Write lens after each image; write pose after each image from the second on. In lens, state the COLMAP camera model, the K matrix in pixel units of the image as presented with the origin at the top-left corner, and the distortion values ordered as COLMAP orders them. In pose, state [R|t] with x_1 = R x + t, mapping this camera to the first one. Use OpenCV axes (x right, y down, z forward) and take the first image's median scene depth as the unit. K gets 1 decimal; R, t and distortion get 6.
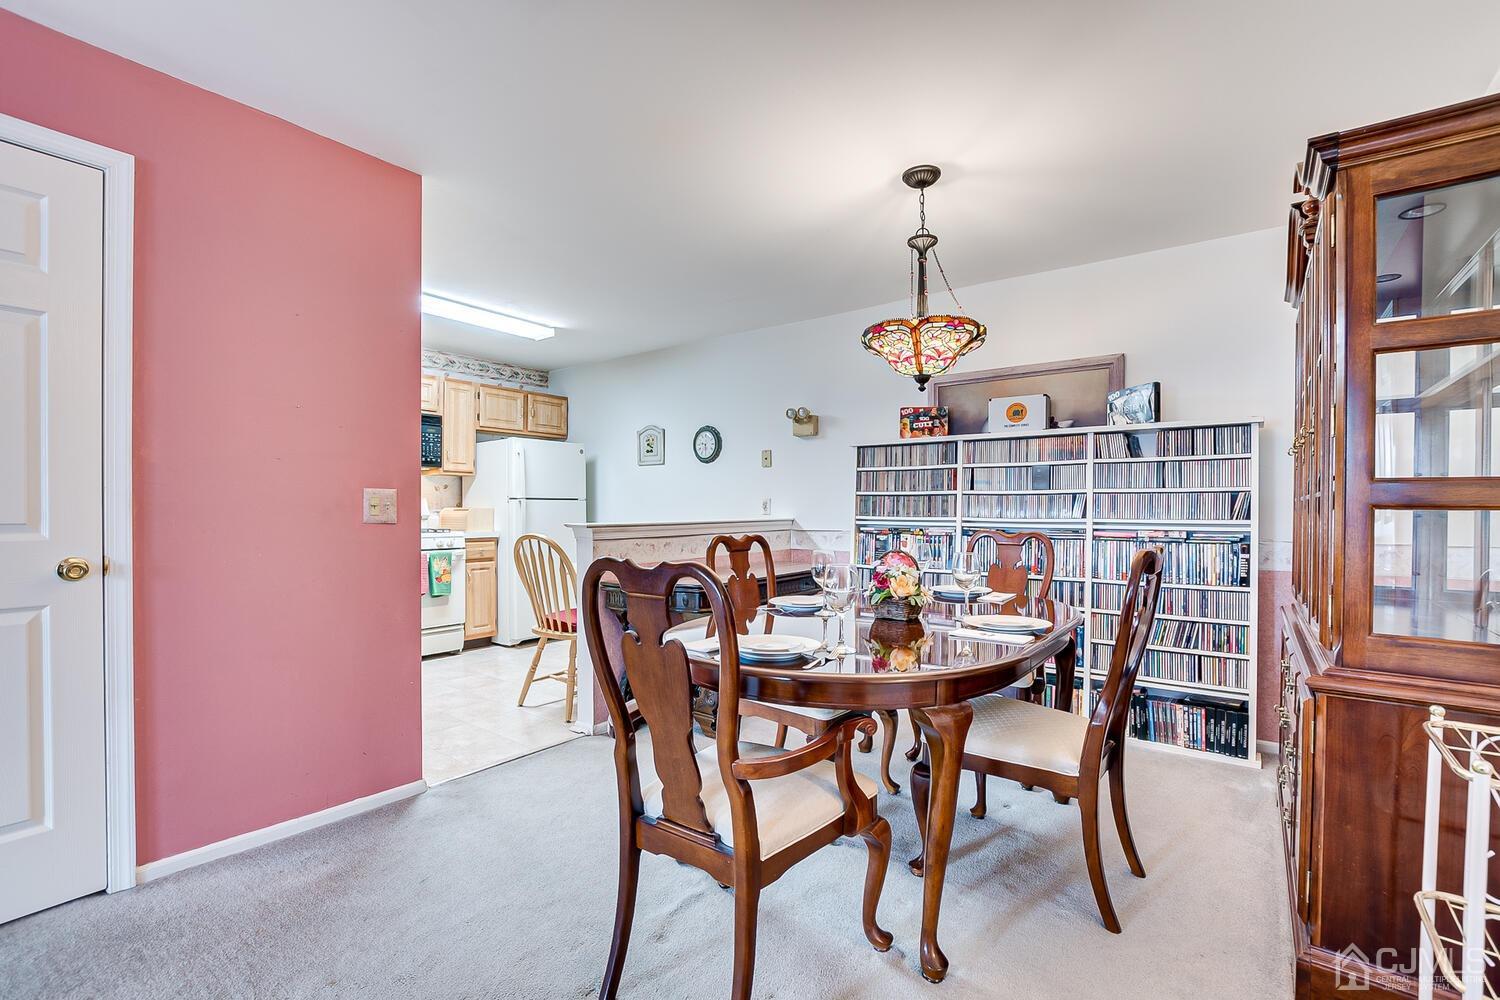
lens RADIAL K [[660.9, 0, 738.2], [0, 660.9, 511.5], [0, 0, 1]] dist [-0.023988, 0.004583]
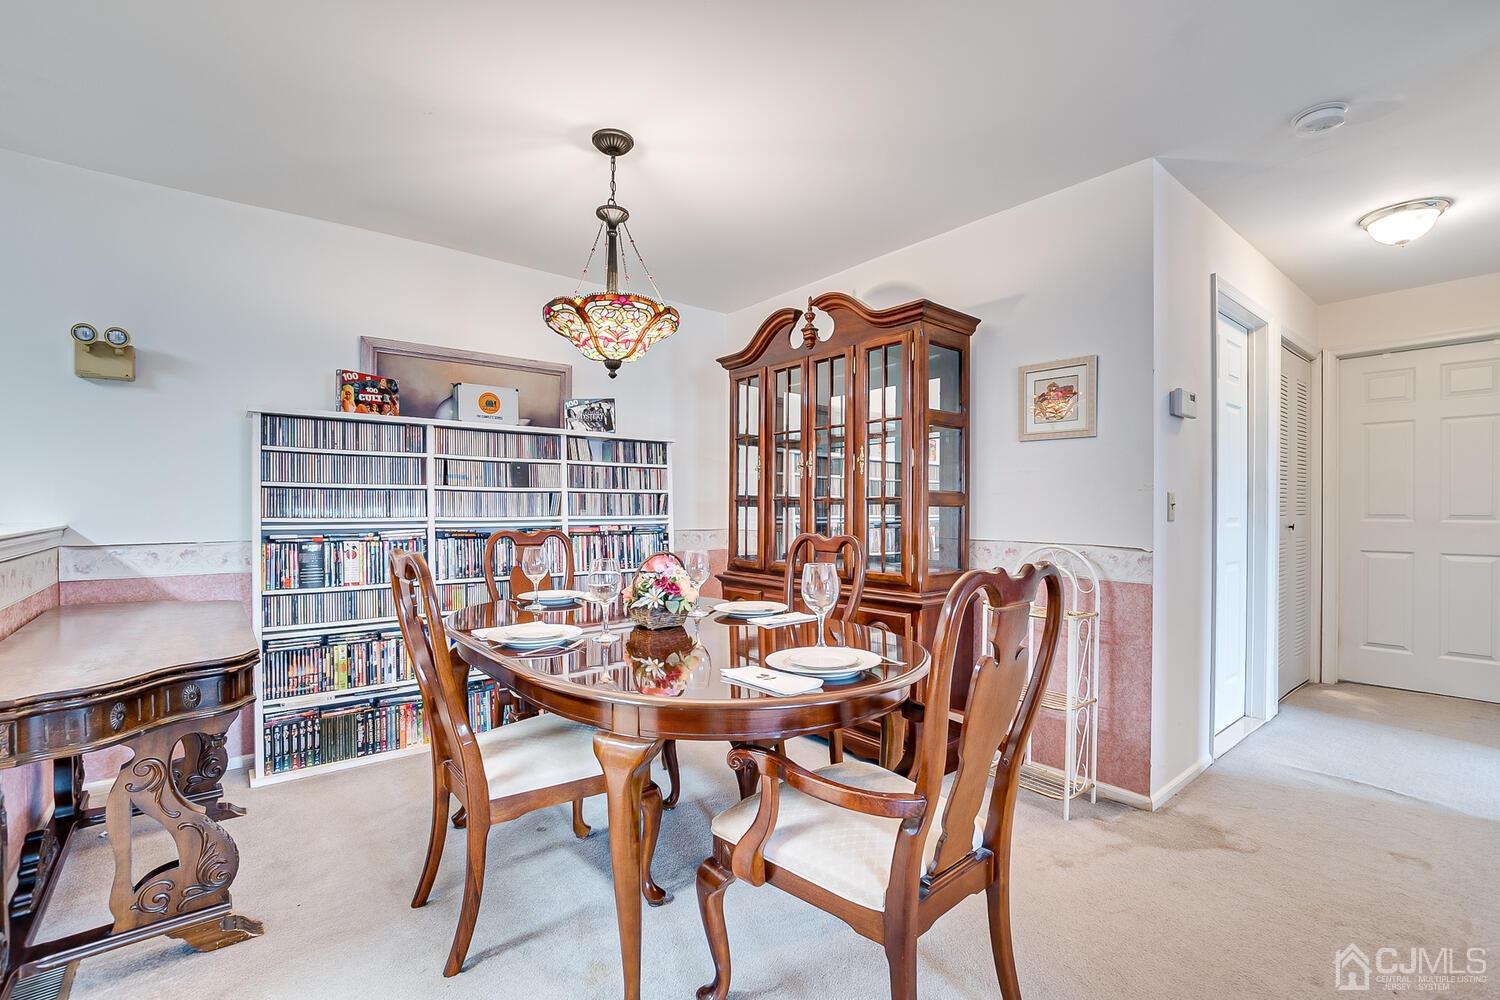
lens RADIAL K [[660.9, 0, 745.2], [0, 660.9, 510.6], [0, 0, 1]] dist [-0.023988, 0.004583]
pose [[0.219002, -0.008525, 0.975687, -0.353865], [0.004983, 0.999959, 0.007618, -0.003441], [-0.975712, 0.003194, 0.219036, 0.387222]]
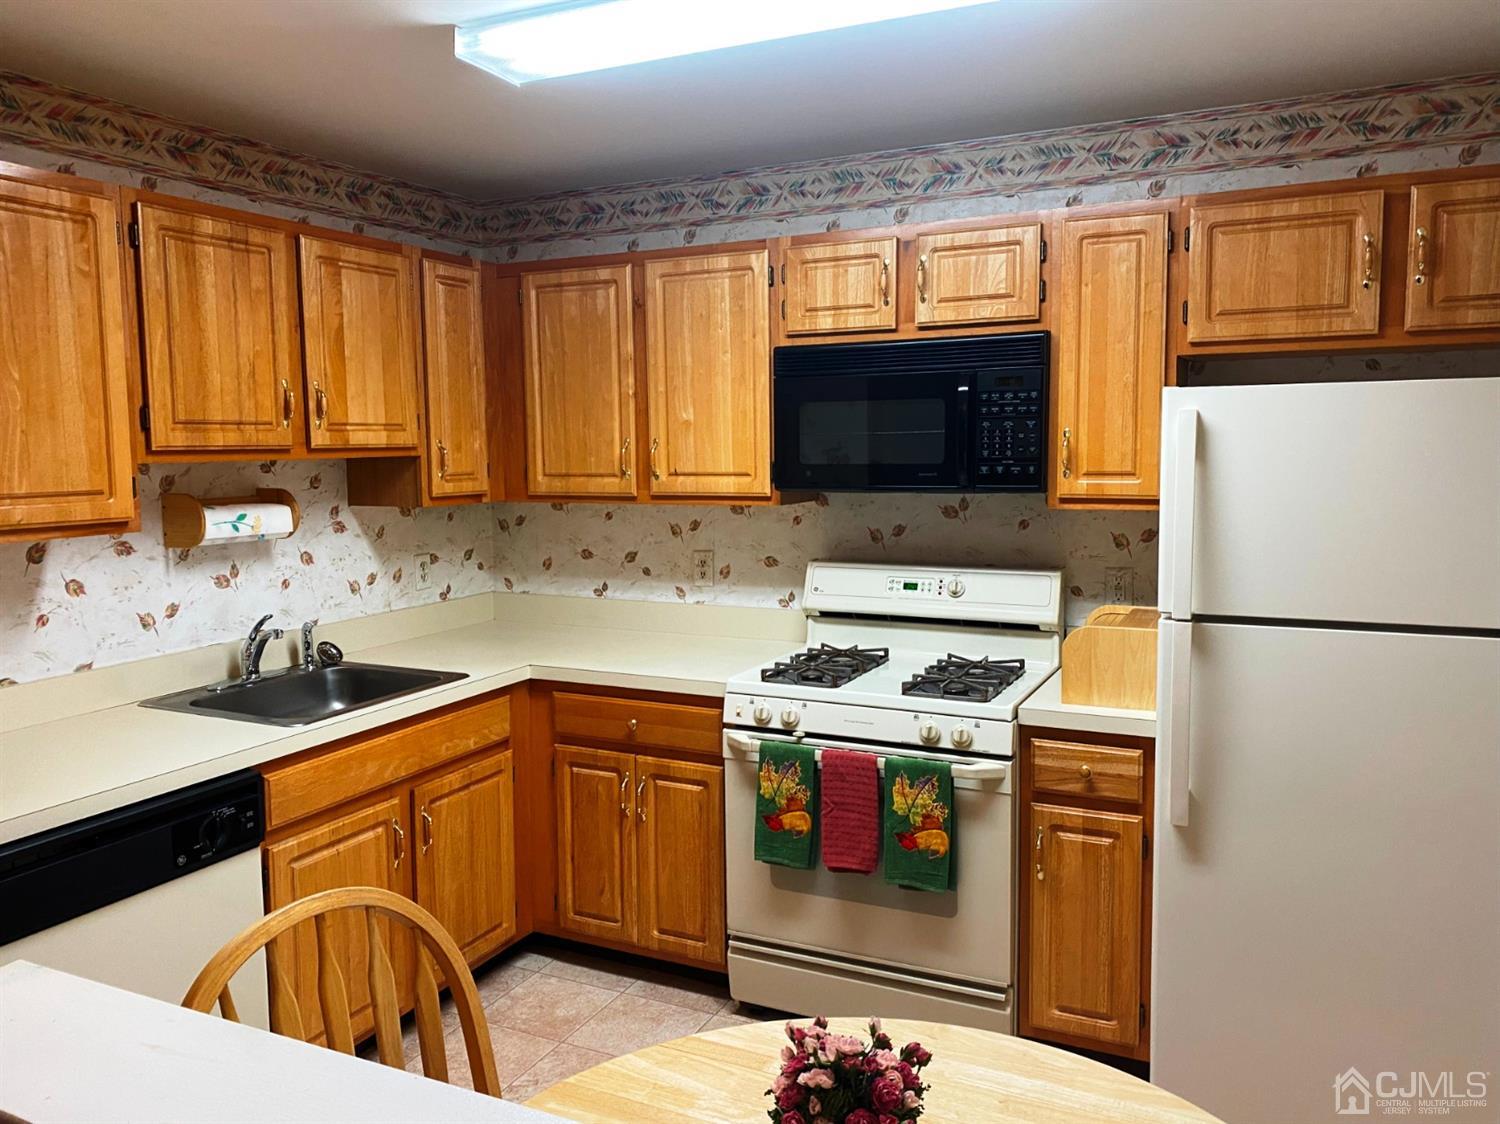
lens RADIAL K [[1152.5, 0, 744.1], [0, 1152.5, 542.1], [0, 0, 1]] dist [0.053695, -0.039416]
pose [[0.207849, 0.077049, -0.975122, 0.113392], [0.008865, 0.996704, 0.080644, -0.114280], [0.978121, -0.025406, 0.206480, 0.933788]]
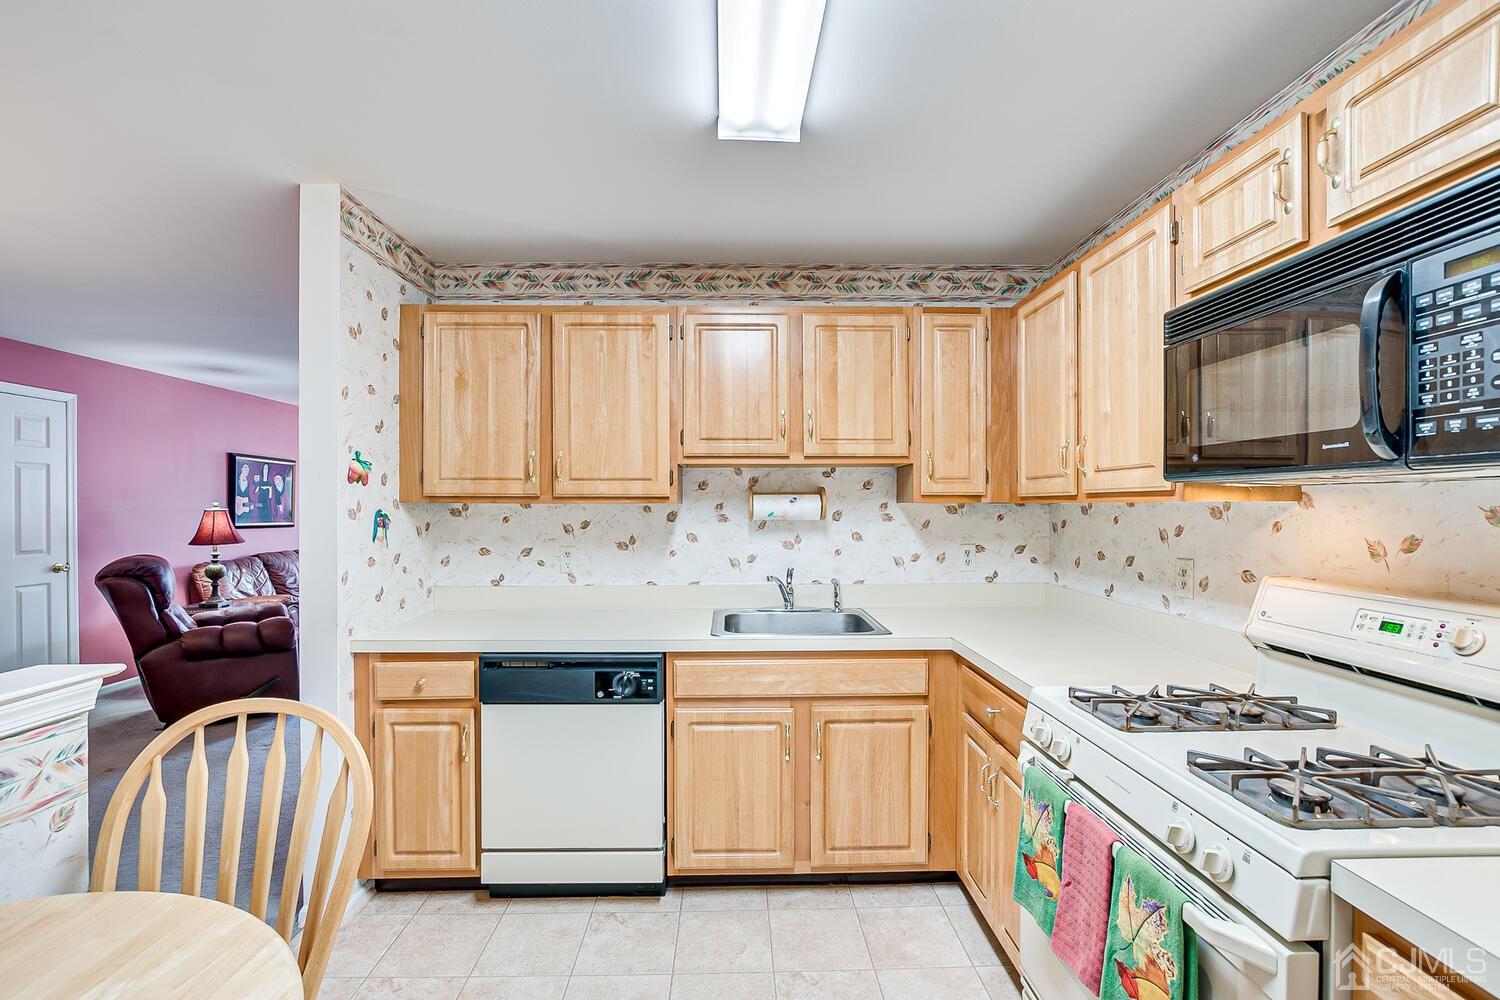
lens RADIAL K [[660.9, 0, 747.5], [0, 660.9, 511.1], [0, 0, 1]] dist [-0.023988, 0.004583]
pose [[-0.770501, -0.000061, -0.637439, -0.246929], [-0.007159, 0.999938, 0.008558, -0.068674], [0.637399, 0.011157, -0.770453, 1.270811]]
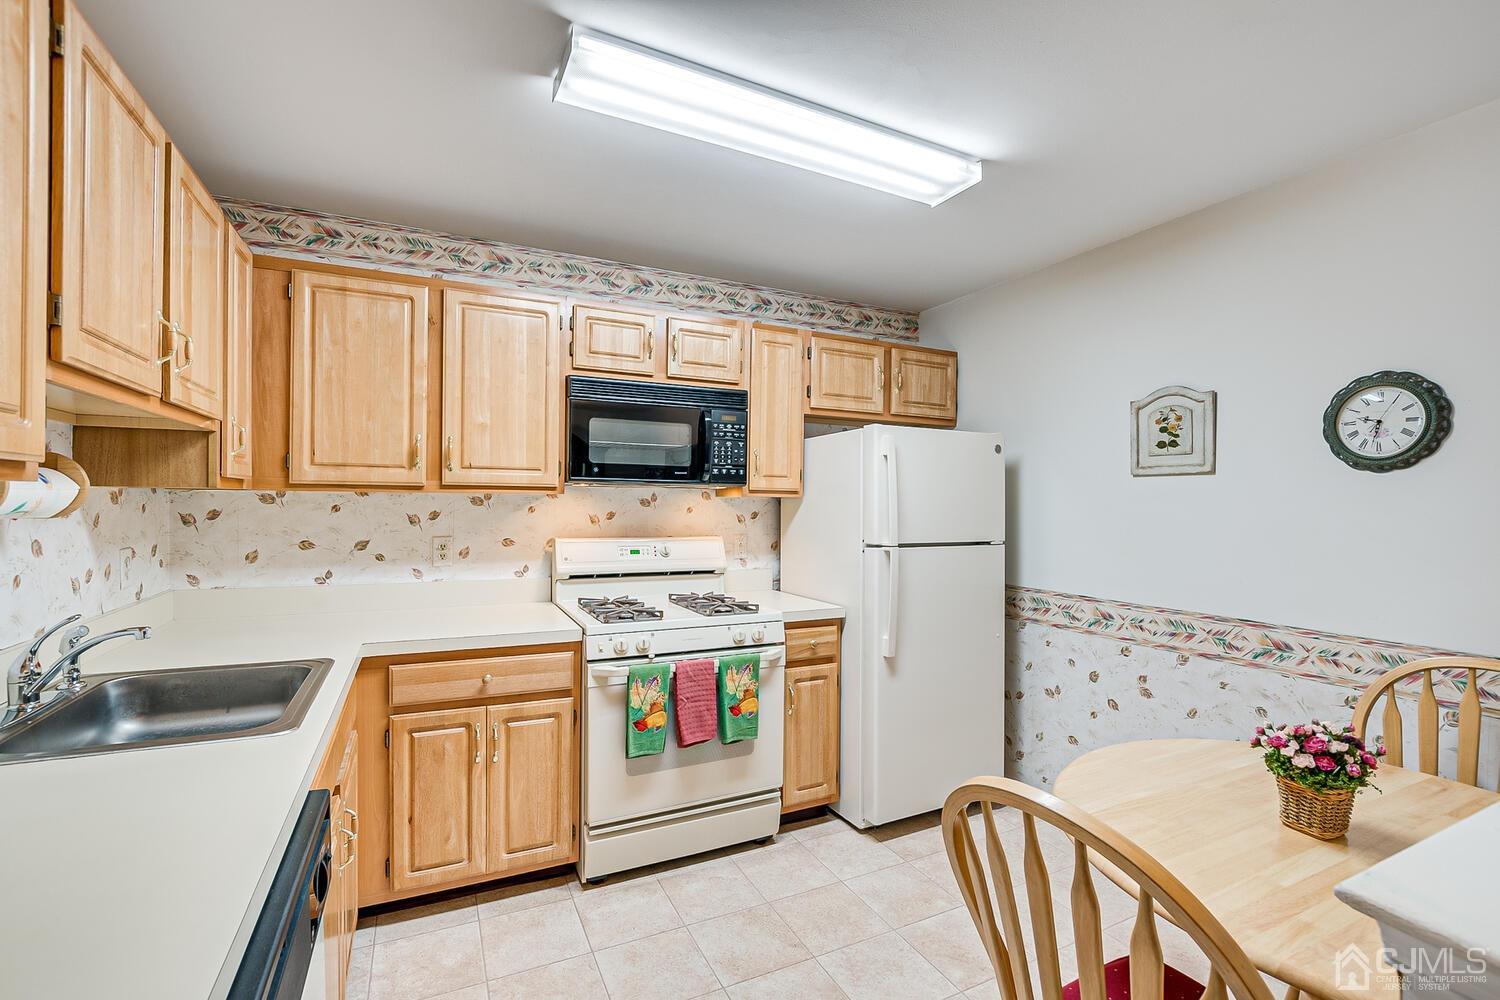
lens RADIAL K [[660.9, 0, 744.1], [0, 660.9, 510.3], [0, 0, 1]] dist [-0.023988, 0.004583]
pose [[0.898951, 0.010213, -0.437930, -0.266251], [-0.007783, 0.999943, 0.007344, -0.063536], [0.437980, -0.003194, 0.898979, 0.637322]]
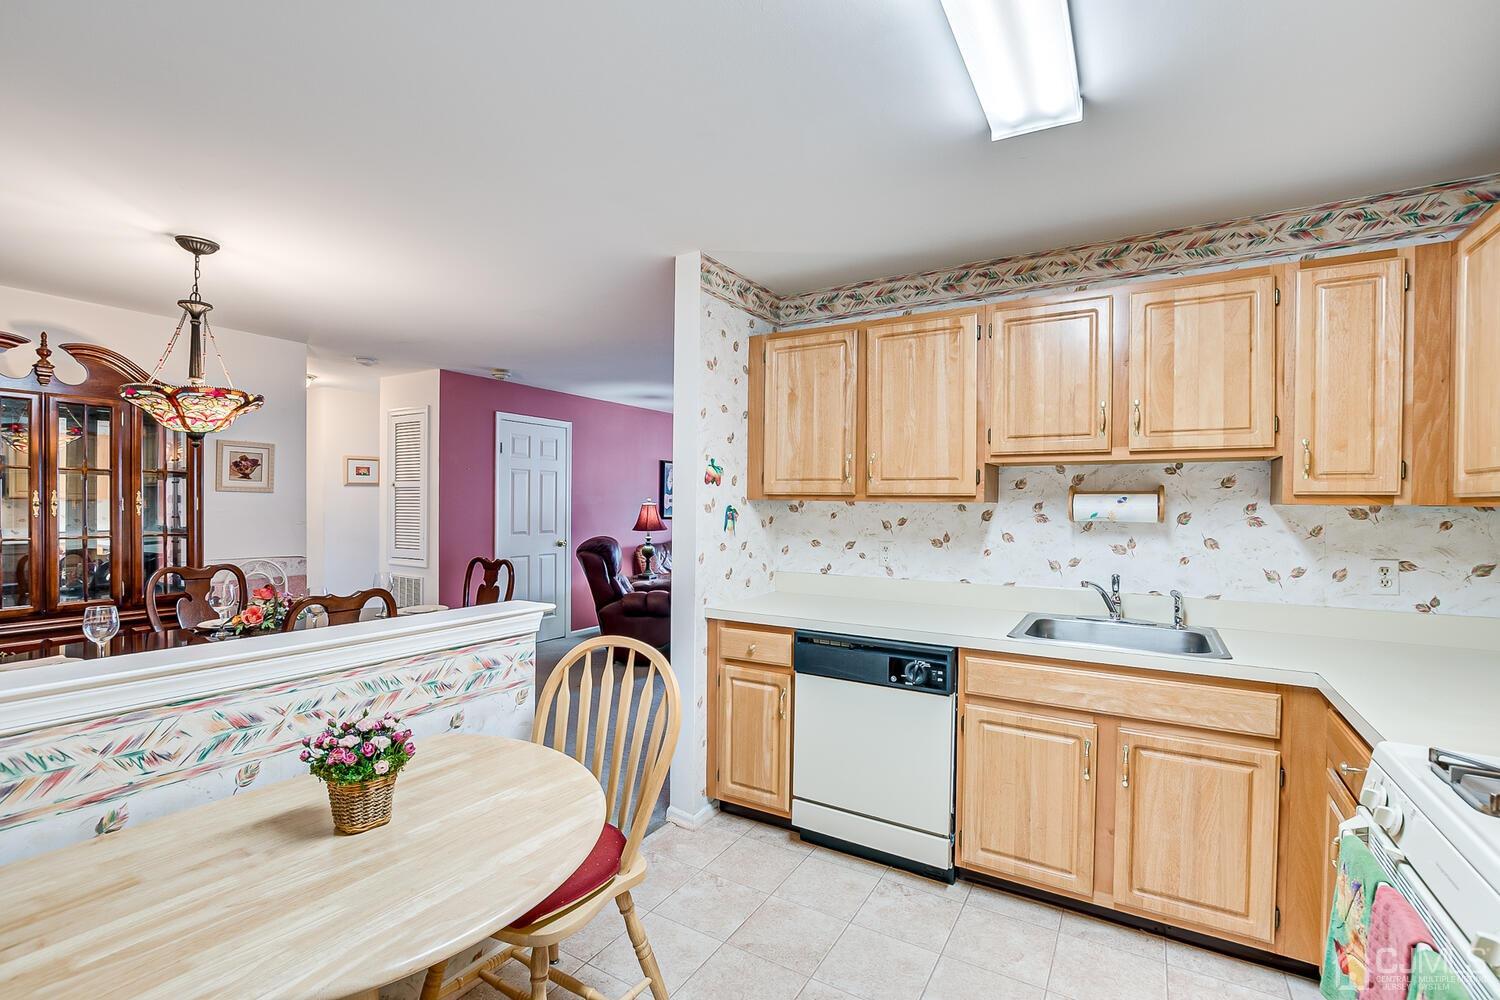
lens RADIAL K [[660.9, 0, 748.3], [0, 660.9, 511.6], [0, 0, 1]] dist [-0.023988, 0.004583]
pose [[-0.992105, -0.013657, -0.124662, -0.296383], [-0.016075, 0.999701, 0.018408, -0.069388], [0.124373, 0.020267, -0.992028, 1.339142]]
